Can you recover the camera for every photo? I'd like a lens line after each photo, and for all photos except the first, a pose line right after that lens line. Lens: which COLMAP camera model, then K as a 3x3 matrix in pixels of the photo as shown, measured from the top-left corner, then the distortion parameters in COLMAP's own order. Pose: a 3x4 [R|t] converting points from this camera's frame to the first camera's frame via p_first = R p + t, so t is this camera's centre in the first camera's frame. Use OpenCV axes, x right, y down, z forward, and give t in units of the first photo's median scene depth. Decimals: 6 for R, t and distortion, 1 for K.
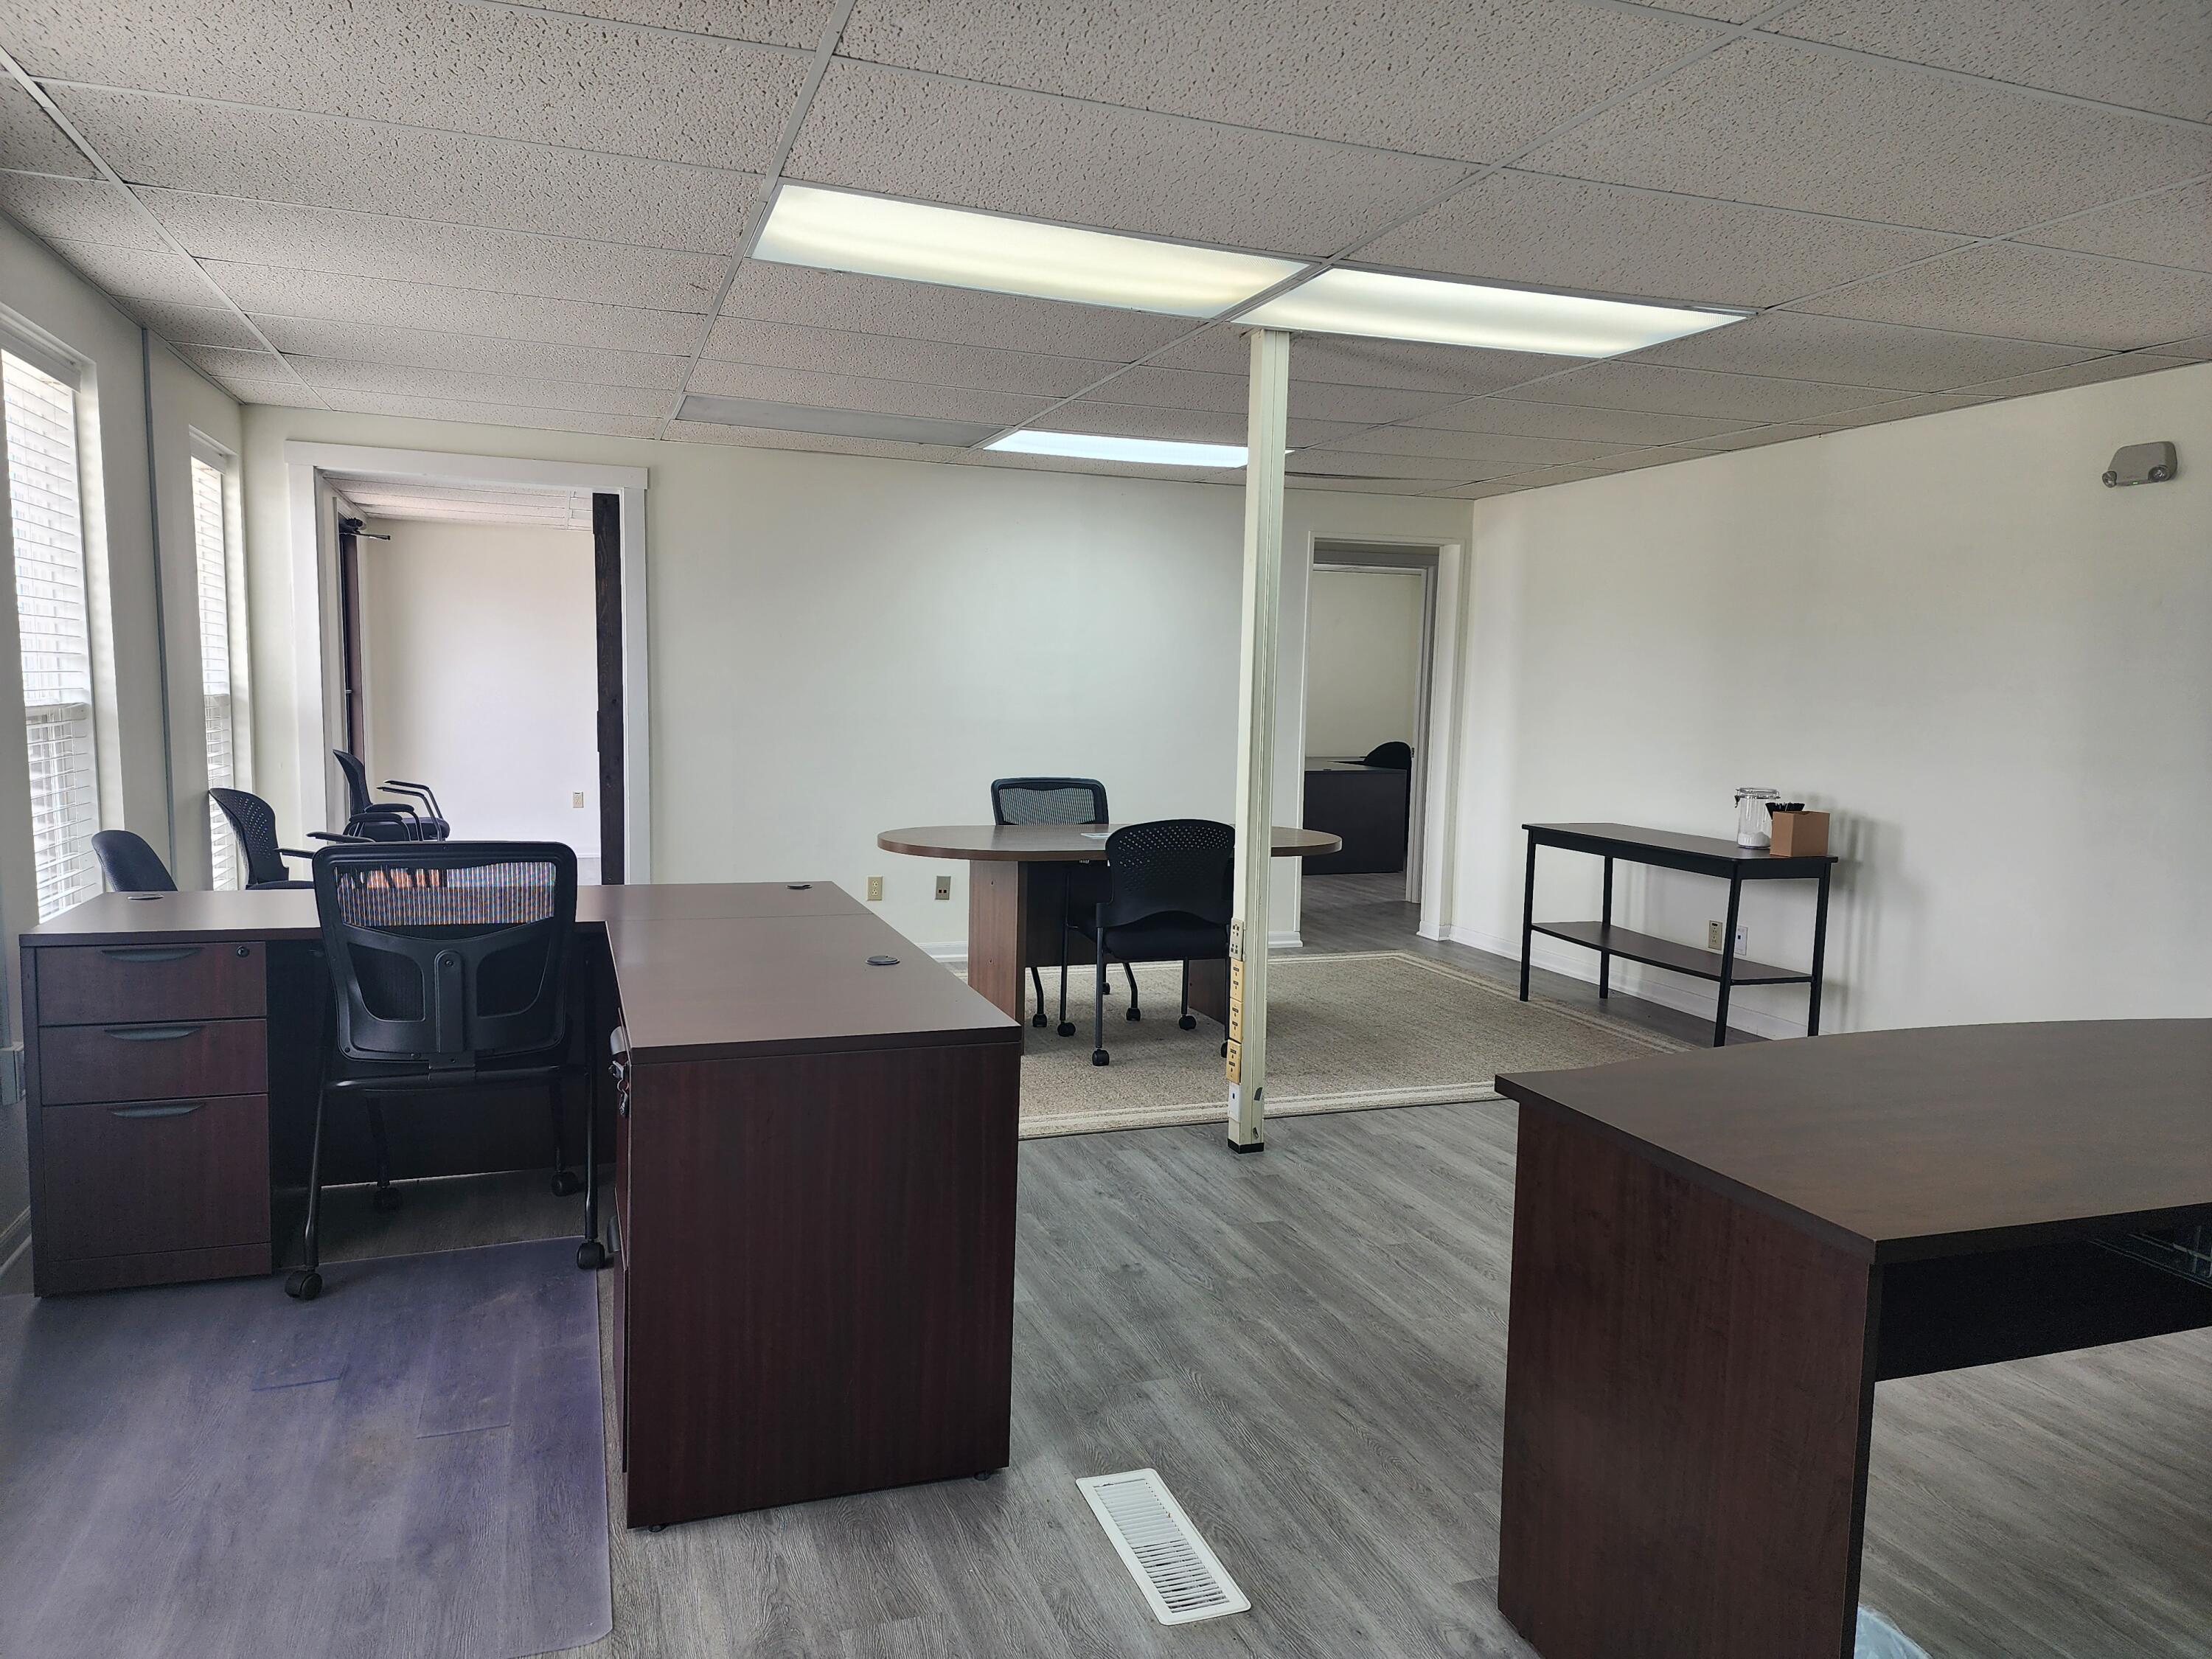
lens RADIAL K [[1467.1, 0, 1092.3], [0, 1467.1, 839.8], [0, 0, 1]] dist [0.083763, -0.070818]
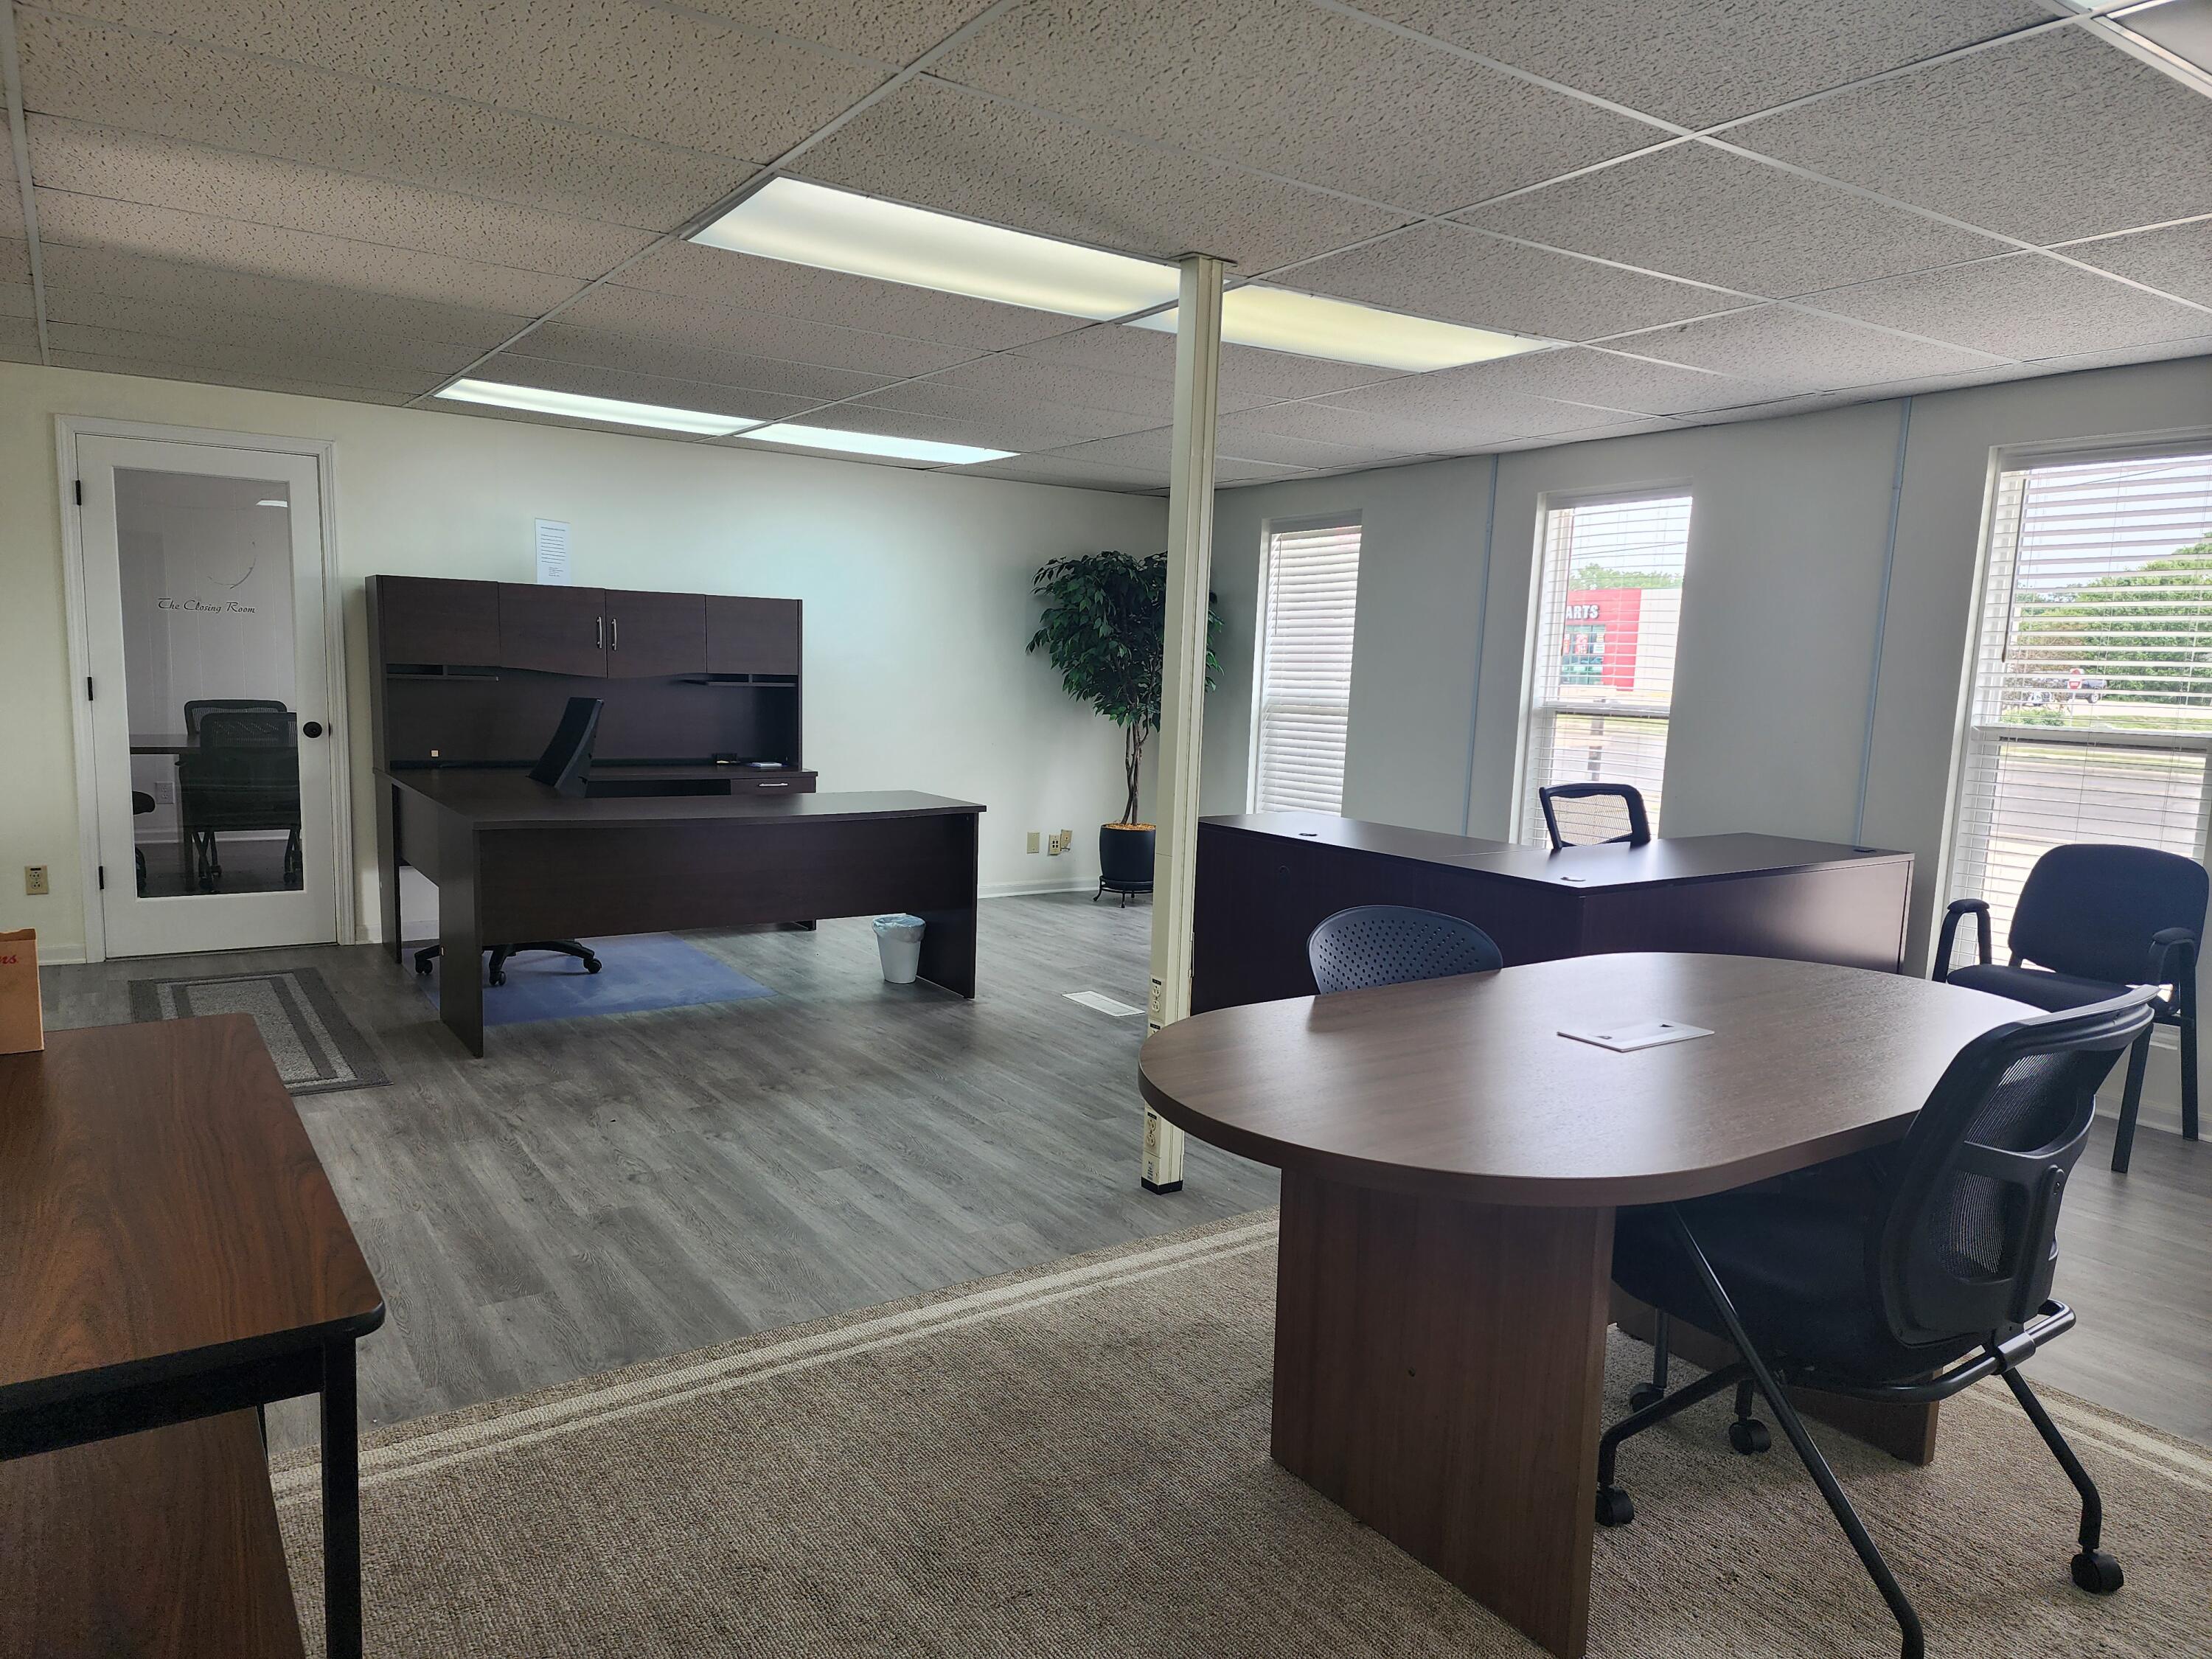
lens RADIAL K [[1467.1, 0, 1098.2], [0, 1467.1, 861.2], [0, 0, 1]] dist [0.083763, -0.070818]
pose [[-0.968030, -0.017034, -0.250256, 0.368694], [-0.077254, 0.969442, 0.232841, -0.187255], [0.238643, 0.244730, -0.939764, 1.783223]]
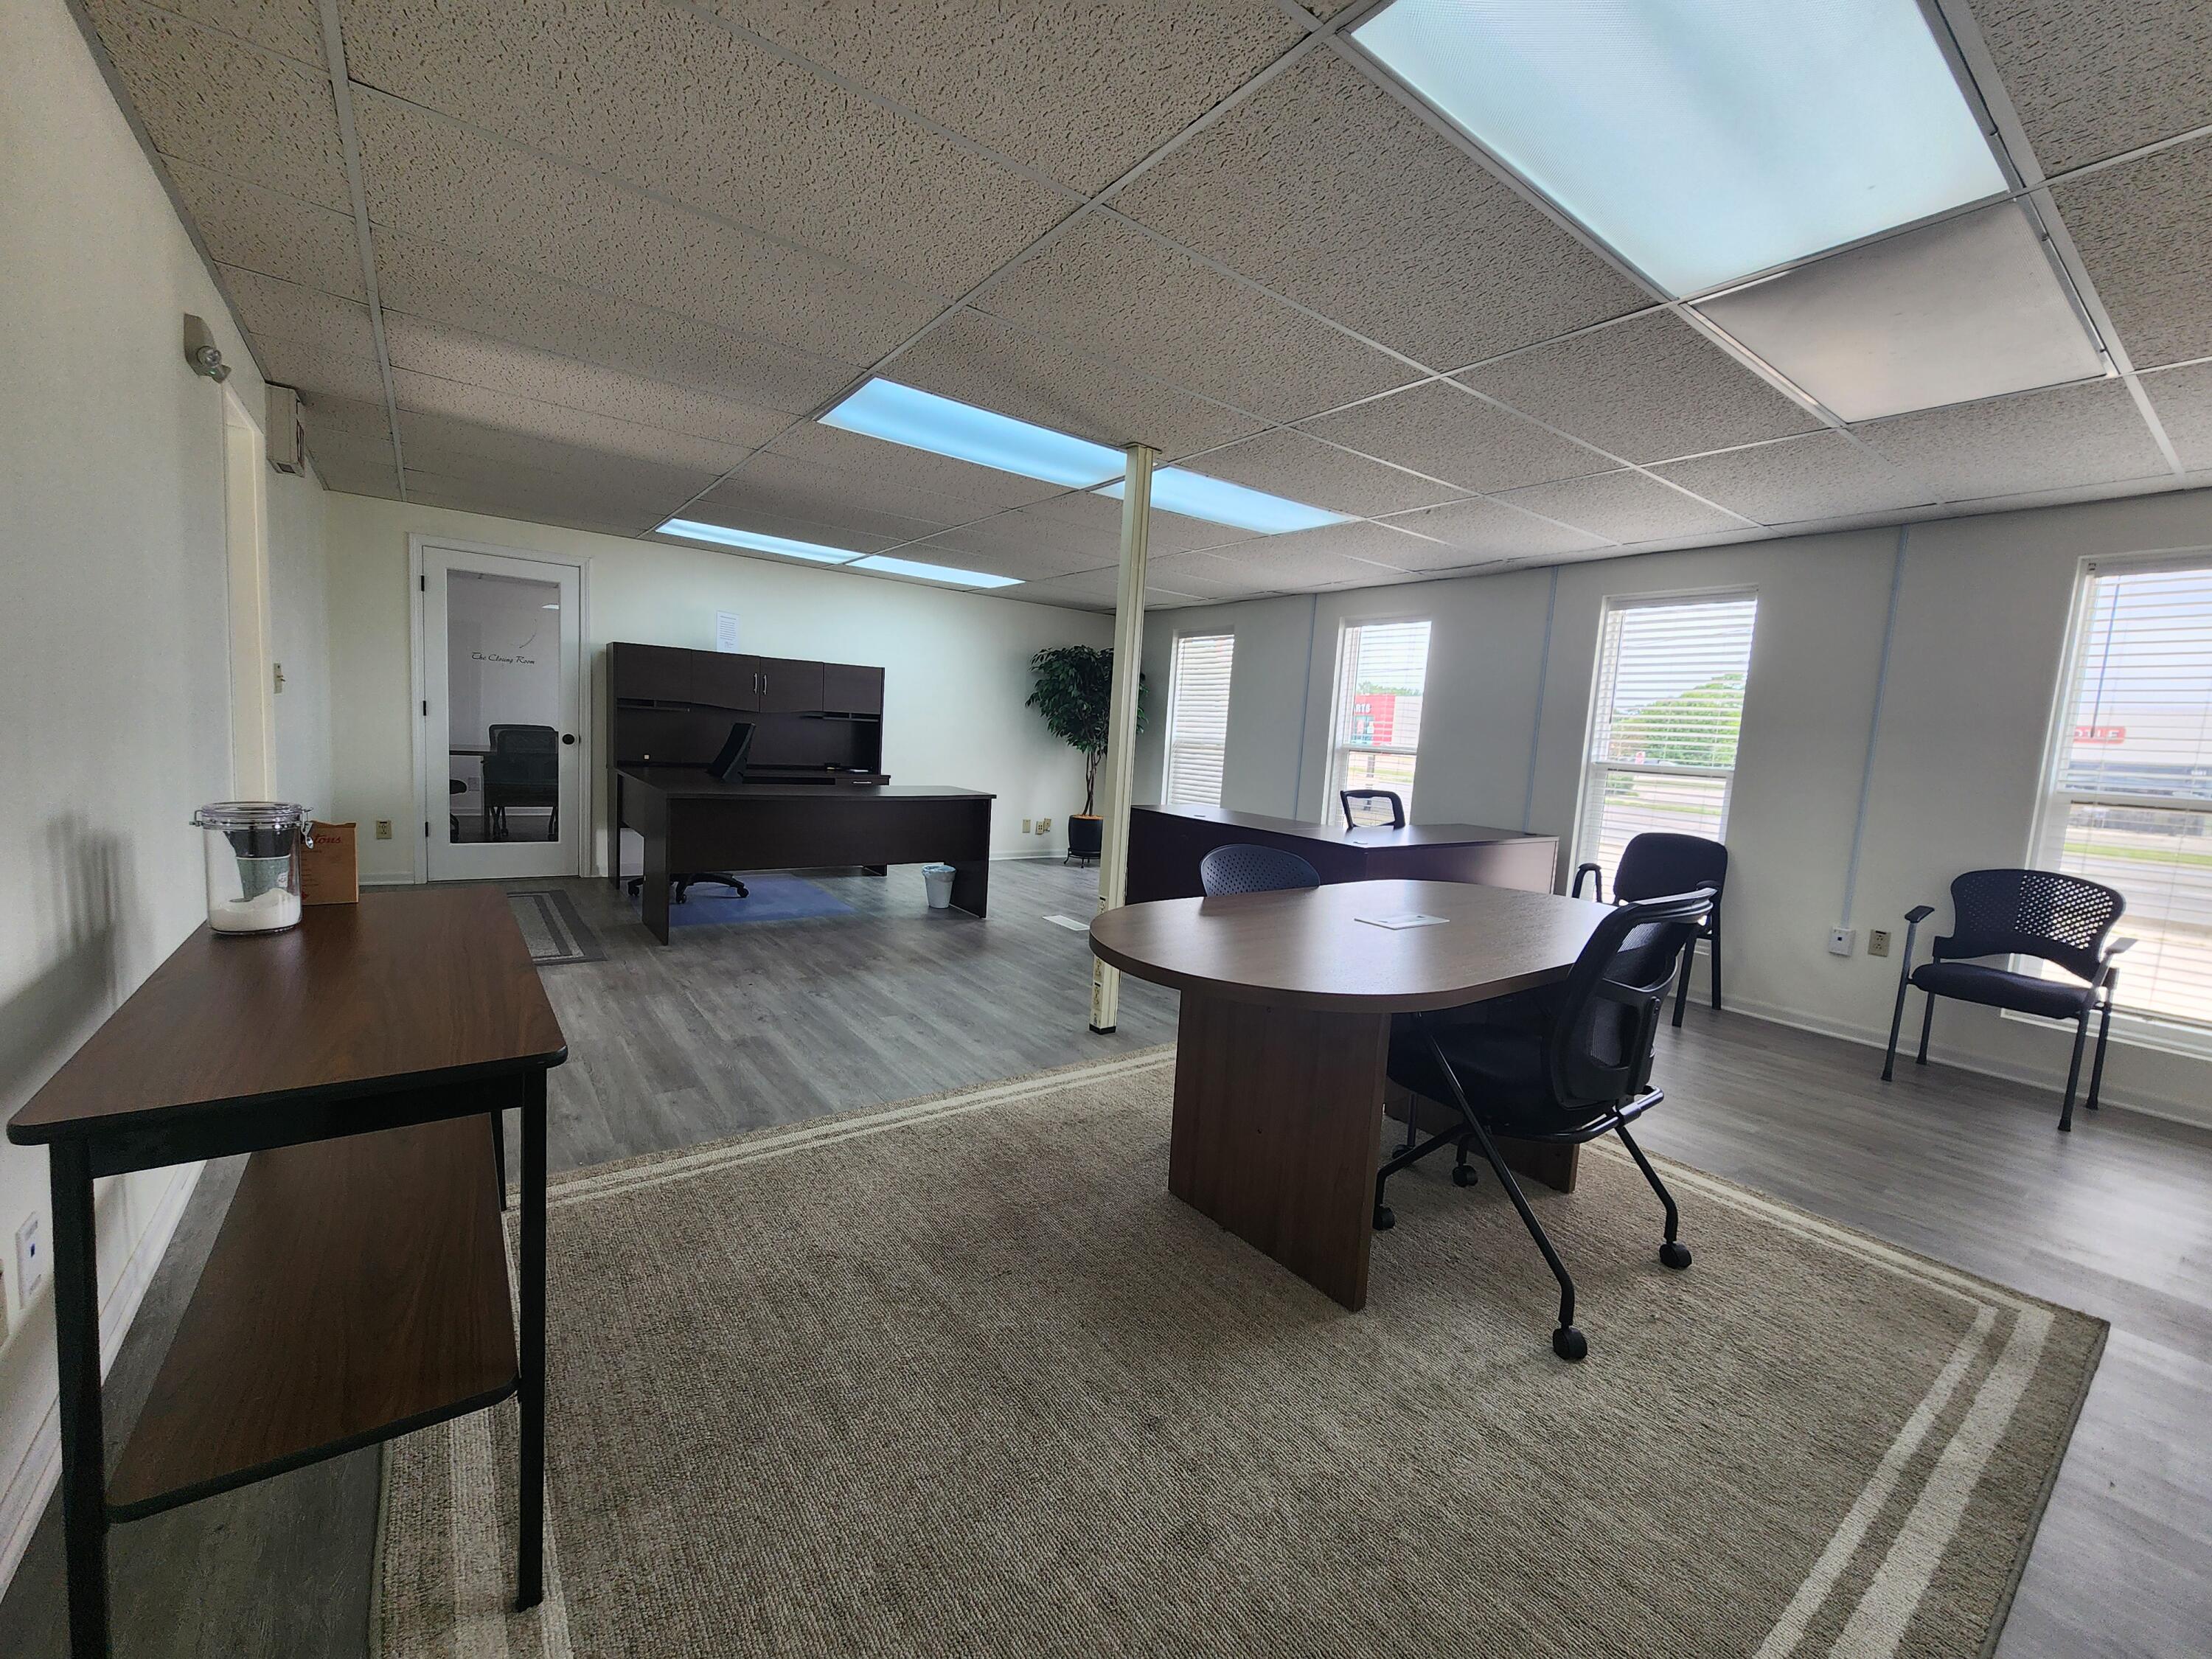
lens RADIAL K [[906.3, 0, 1119.0], [0, 906.3, 826.7], [0, 0, 1]] dist [0.004210, 0.000209]
pose [[-0.951658, -0.047206, -0.303511, 0.360765], [-0.111915, 0.973485, 0.199502, -0.153689], [0.286046, 0.223825, -0.931708, 1.767427]]
